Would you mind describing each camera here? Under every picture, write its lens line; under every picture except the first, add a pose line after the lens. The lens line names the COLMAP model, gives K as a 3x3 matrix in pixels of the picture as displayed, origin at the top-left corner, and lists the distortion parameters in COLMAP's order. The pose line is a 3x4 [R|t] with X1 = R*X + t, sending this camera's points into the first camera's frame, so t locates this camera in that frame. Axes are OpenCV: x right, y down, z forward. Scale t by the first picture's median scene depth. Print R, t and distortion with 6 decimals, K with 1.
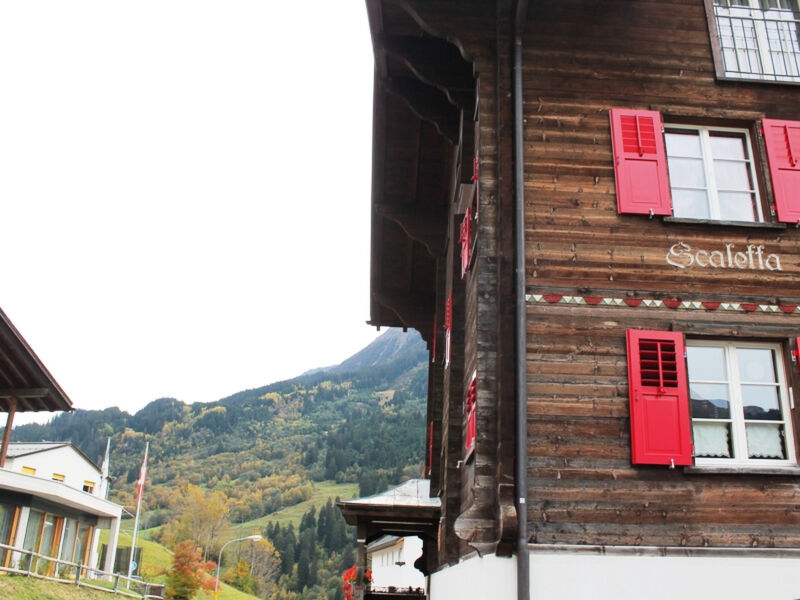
lens RADIAL K [[760.2, 0, 404.9], [0, 760.2, 302.9], [0, 0, 1]] dist [-0.179382, 0.164533]
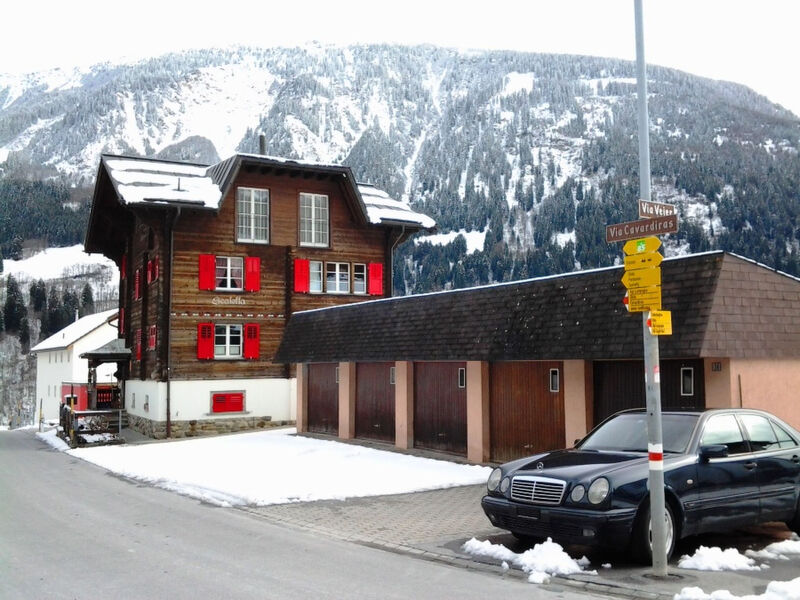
lens RADIAL K [[781.6, 0, 400.0], [0, 781.6, 300.0], [0, 0, 1]] dist [0.117496, -0.322402]
pose [[0.901842, -0.012353, 0.431889, -0.452383], [-0.111101, 0.959349, 0.259433, -1.095265], [-0.417537, -0.281951, 0.863809, -2.542732]]
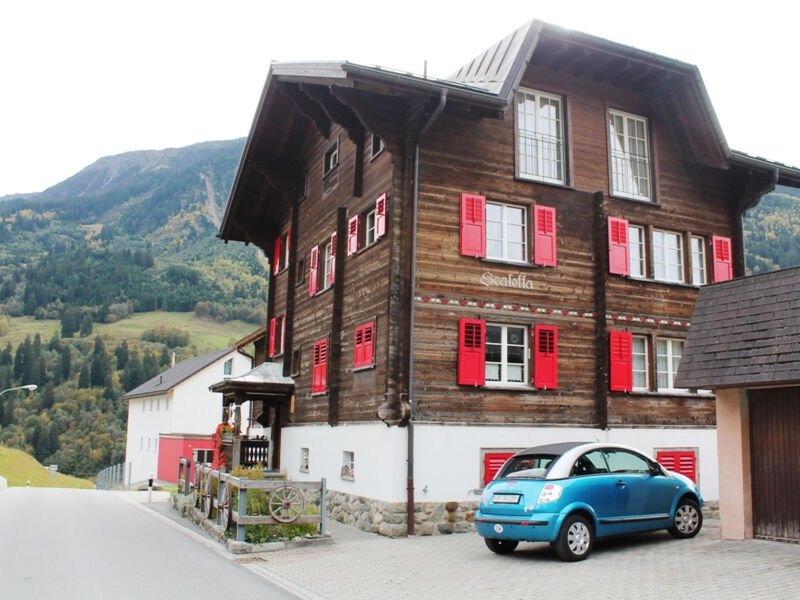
lens RADIAL K [[760.2, 0, 404.9], [0, 760.2, 302.9], [0, 0, 1]] dist [-0.179382, 0.164533]
pose [[0.927867, 0.044001, 0.370306, -0.535277], [-0.118104, 0.976571, 0.179891, -0.315379], [-0.353715, -0.210649, 0.911325, -0.717463]]
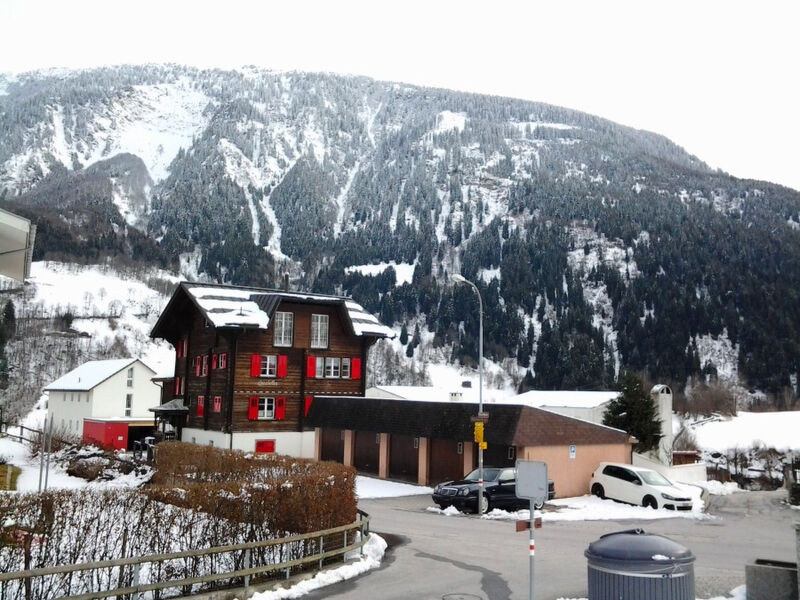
lens RADIAL K [[781.6, 0, 400.0], [0, 781.6, 300.0], [0, 0, 1]] dist [0.117496, -0.322402]
pose [[0.857196, 0.039533, 0.513470, -1.789927], [-0.171732, 0.961923, 0.212634, -2.079305], [-0.485512, -0.270448, 0.831346, -4.270129]]
